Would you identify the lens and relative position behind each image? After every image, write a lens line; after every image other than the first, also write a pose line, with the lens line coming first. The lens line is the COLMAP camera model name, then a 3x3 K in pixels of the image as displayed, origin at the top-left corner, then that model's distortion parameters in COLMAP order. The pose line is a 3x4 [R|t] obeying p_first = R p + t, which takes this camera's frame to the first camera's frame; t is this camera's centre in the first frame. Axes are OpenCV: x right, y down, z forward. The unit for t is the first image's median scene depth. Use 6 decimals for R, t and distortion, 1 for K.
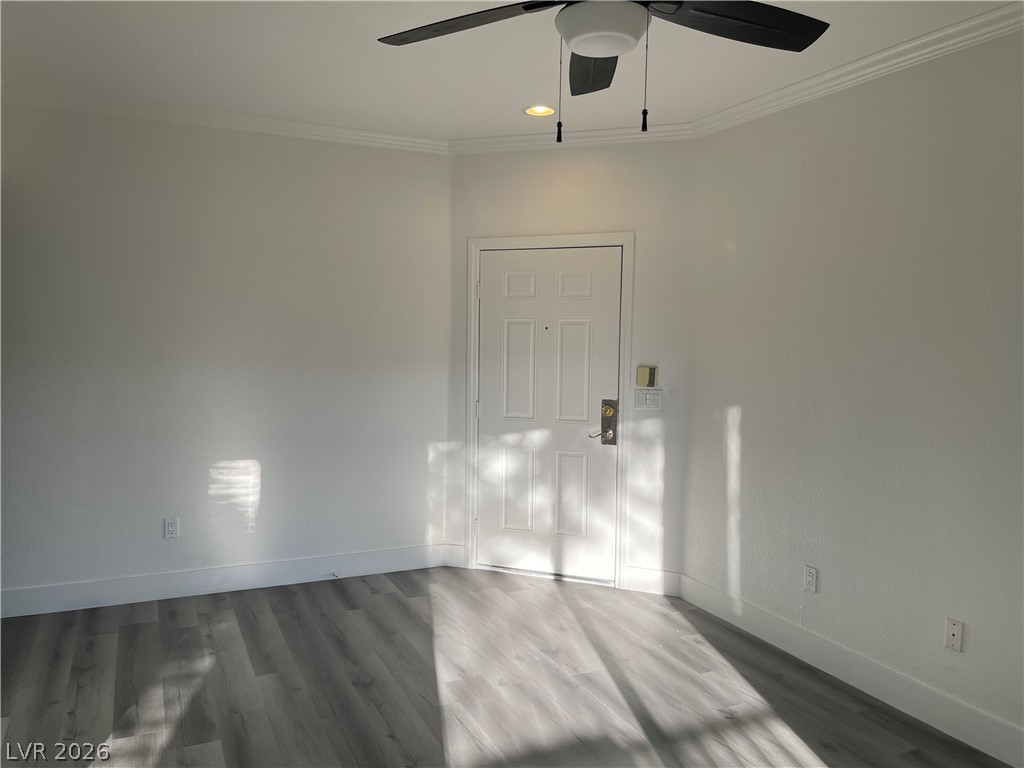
lens RADIAL K [[770.8, 0, 512.0], [0, 770.8, 382.4], [0, 0, 1]] dist [0.009248, -0.015352]
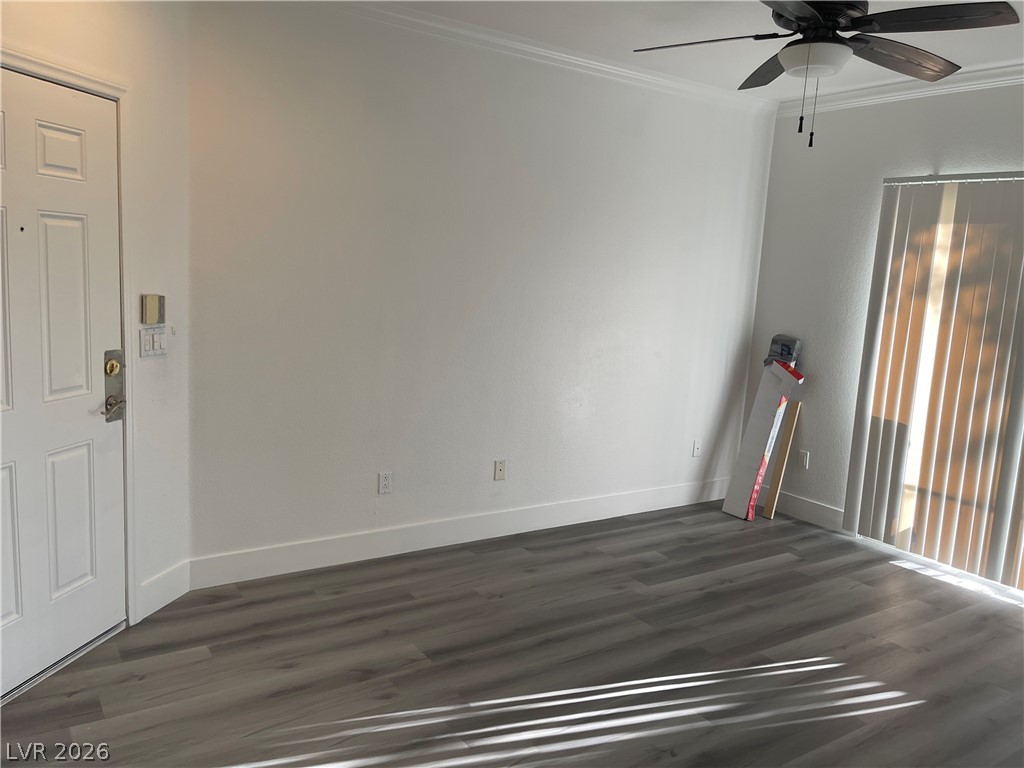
lens RADIAL K [[770.8, 0, 511.8], [0, 770.8, 385.3], [0, 0, 1]] dist [0.009248, -0.015352]
pose [[-0.143303, -0.164024, 0.975992, -0.547695], [0.017831, 0.985582, 0.168254, -0.050022], [-0.989518, 0.041514, -0.138312, 0.773026]]
